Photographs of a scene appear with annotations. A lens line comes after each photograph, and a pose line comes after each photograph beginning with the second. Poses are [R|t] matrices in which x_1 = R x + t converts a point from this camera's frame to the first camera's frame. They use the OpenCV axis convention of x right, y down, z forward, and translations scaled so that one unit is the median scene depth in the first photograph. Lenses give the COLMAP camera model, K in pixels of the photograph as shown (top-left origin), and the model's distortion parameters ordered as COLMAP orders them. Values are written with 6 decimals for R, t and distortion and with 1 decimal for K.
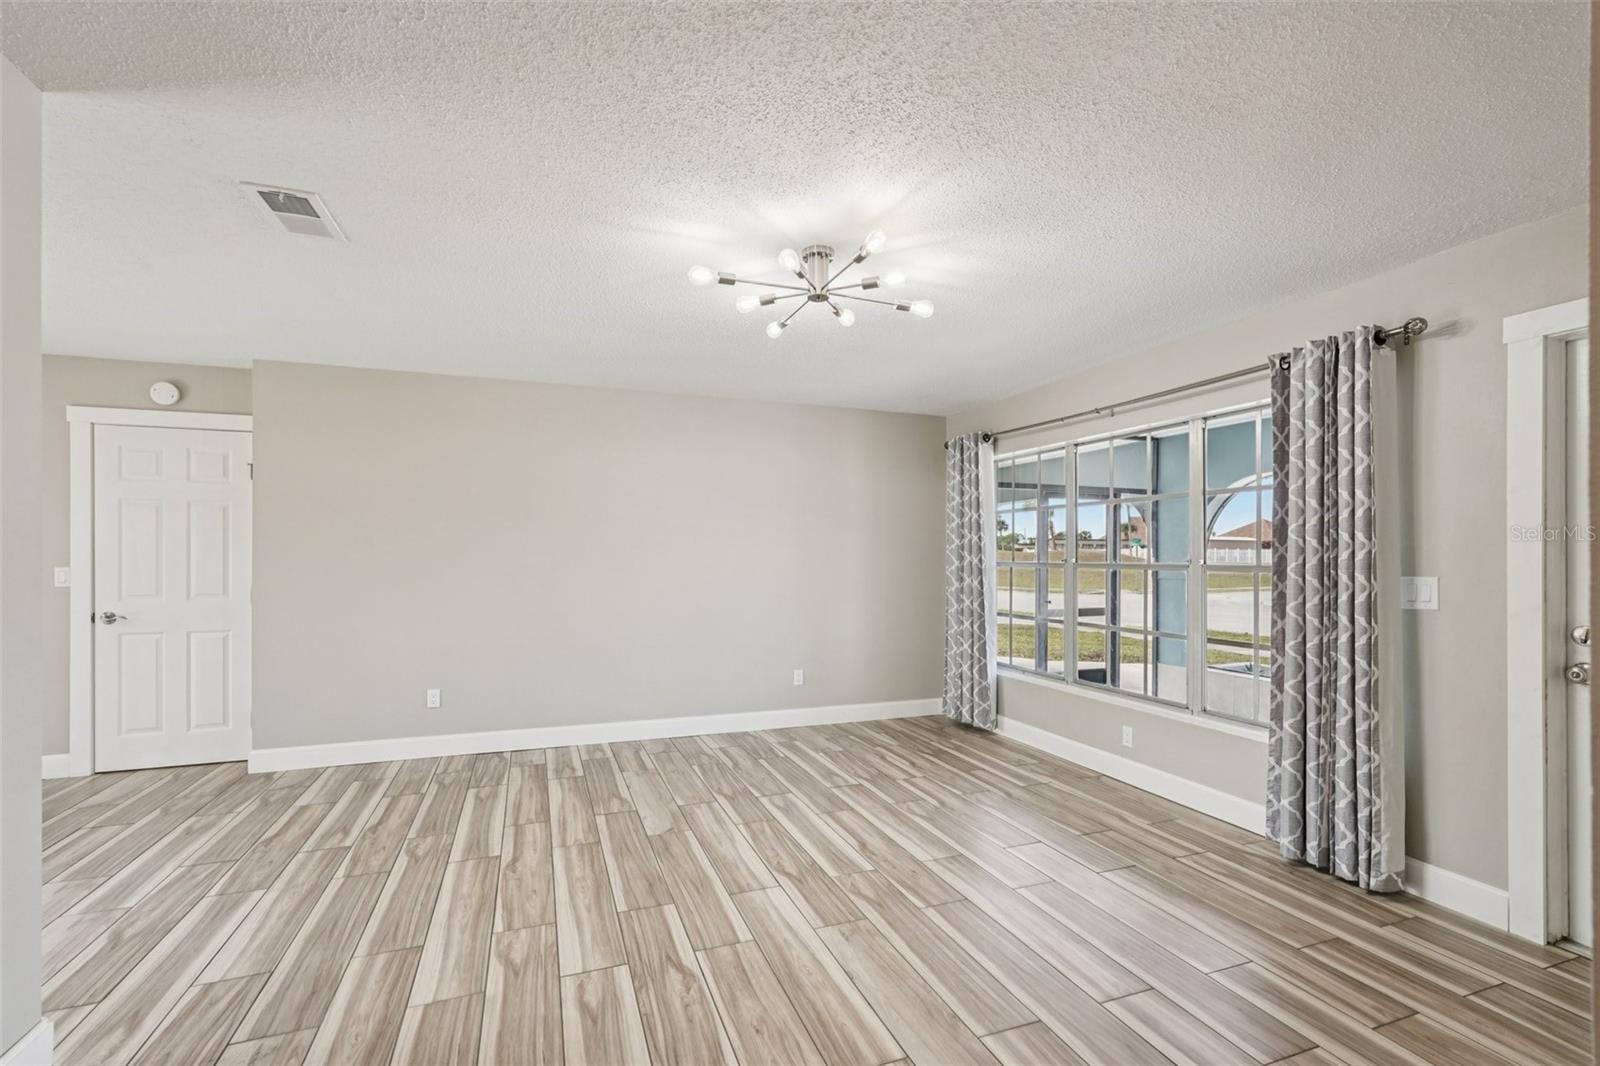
lens RADIAL K [[709.4, 0, 796.2], [0, 709.4, 554.3], [0, 0, 1]] dist [-0.013599, 0.009056]
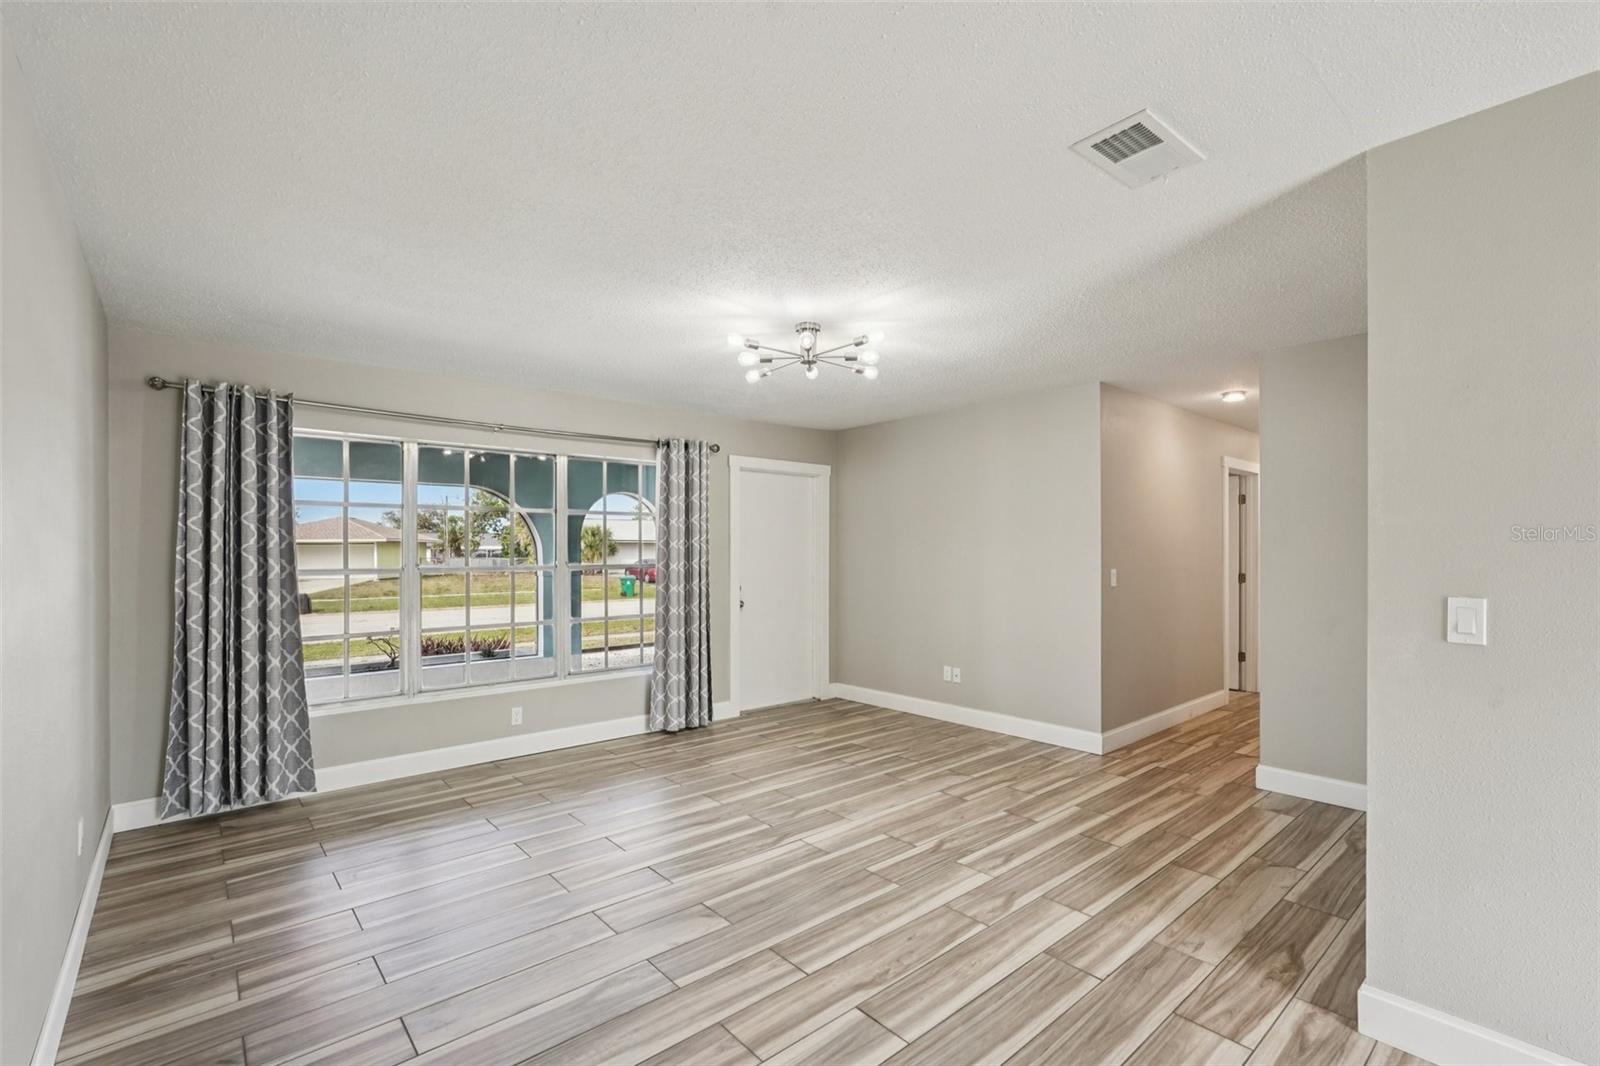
lens RADIAL K [[709.4, 0, 809.5], [0, 709.4, 544.9], [0, 0, 1]] dist [-0.013599, 0.009056]
pose [[-0.354741, 0.009396, 0.934918, -0.837007], [0.000627, 0.999952, -0.009811, -0.011317], [-0.934965, -0.002894, -0.354729, 1.029181]]
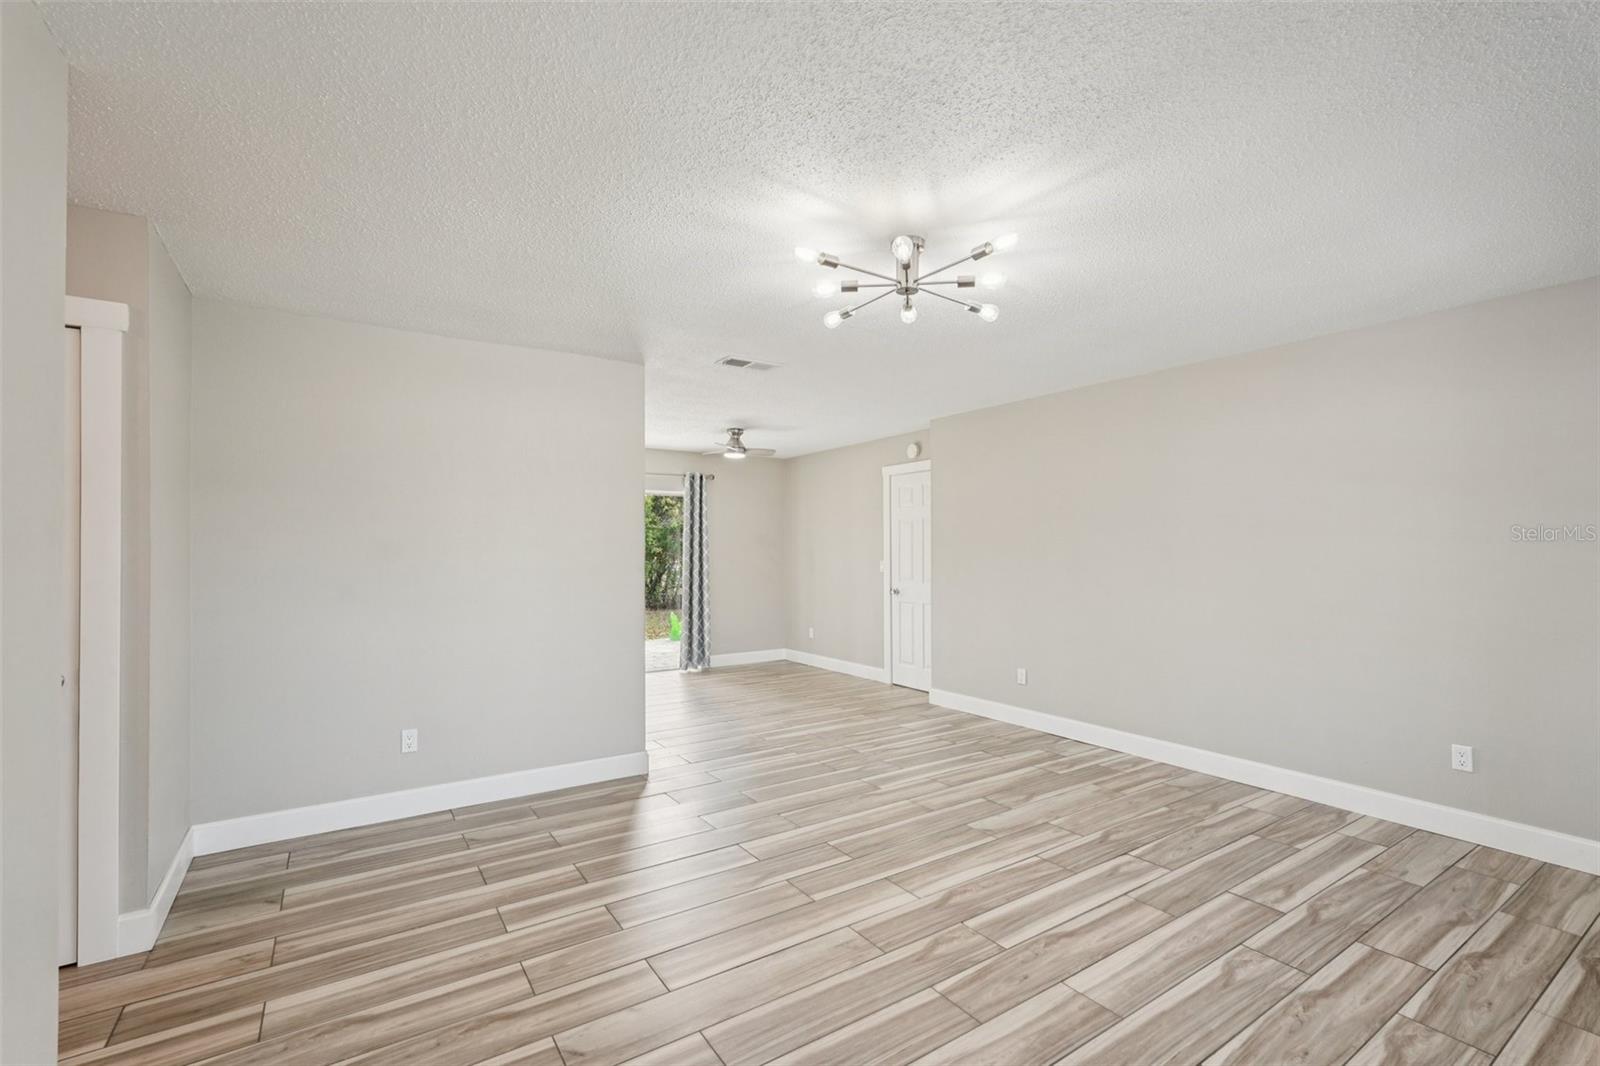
lens RADIAL K [[709.4, 0, 812.0], [0, 709.4, 541.7], [0, 0, 1]] dist [-0.013599, 0.009056]
pose [[0.233784, -0.013778, -0.972191, 0.654036], [0.006754, 0.999898, -0.012546, -0.008137], [0.972265, -0.003633, 0.233853, 0.459882]]
